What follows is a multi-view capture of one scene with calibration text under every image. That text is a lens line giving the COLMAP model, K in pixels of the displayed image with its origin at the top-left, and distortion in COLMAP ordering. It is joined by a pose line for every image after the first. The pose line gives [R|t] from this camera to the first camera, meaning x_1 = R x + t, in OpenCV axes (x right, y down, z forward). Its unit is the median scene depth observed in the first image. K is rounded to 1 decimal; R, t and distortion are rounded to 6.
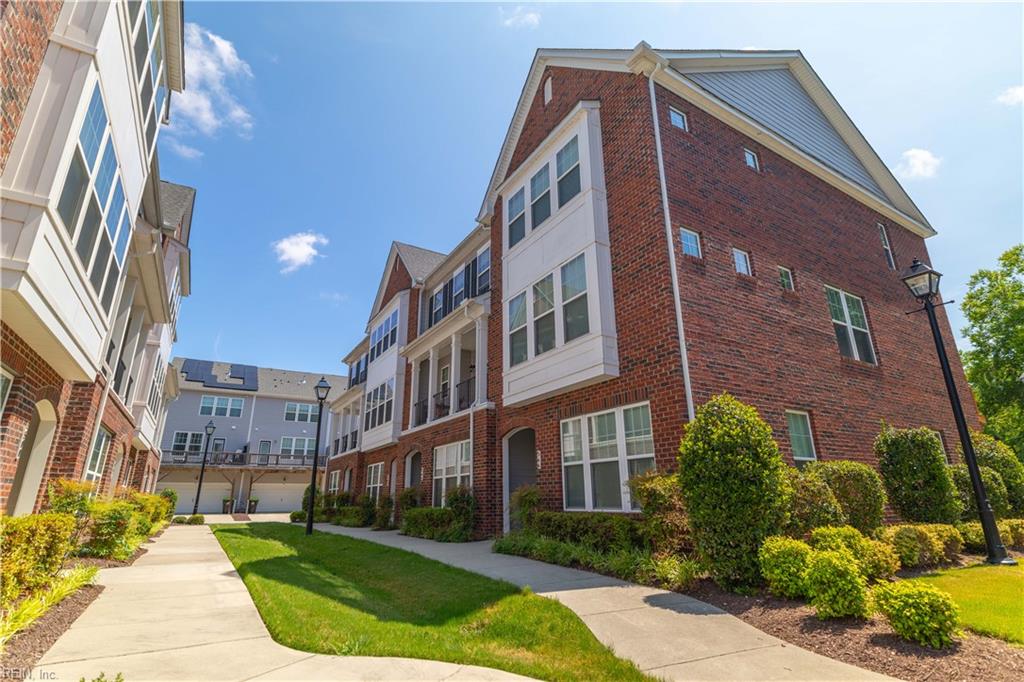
lens RADIAL K [[484.8, 0, 512.0], [0, 484.8, 341.0], [0, 0, 1]] dist [-0.001271, -0.000407]
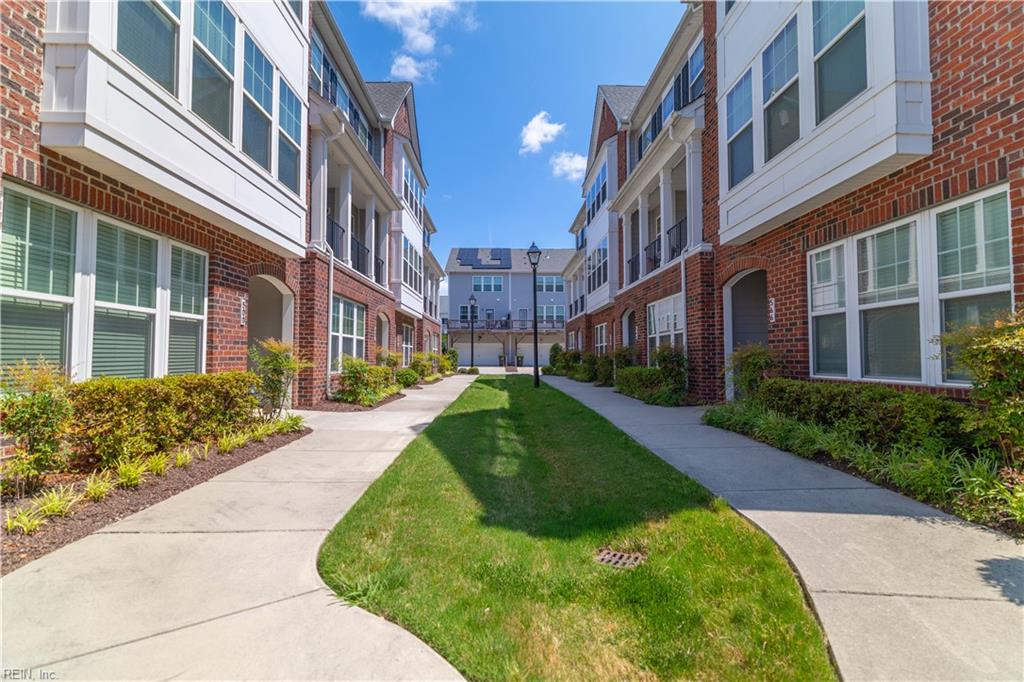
lens RADIAL K [[441.0, 0, 512.0], [0, 441.0, 341.0], [0, 0, 1]] dist [0.001492, 0.000312]
pose [[0.868544, -0.009000, -0.495530, 0.044080], [0.146534, 0.959798, 0.239406, 0.071965], [0.473454, -0.280547, 0.834946, 0.241702]]
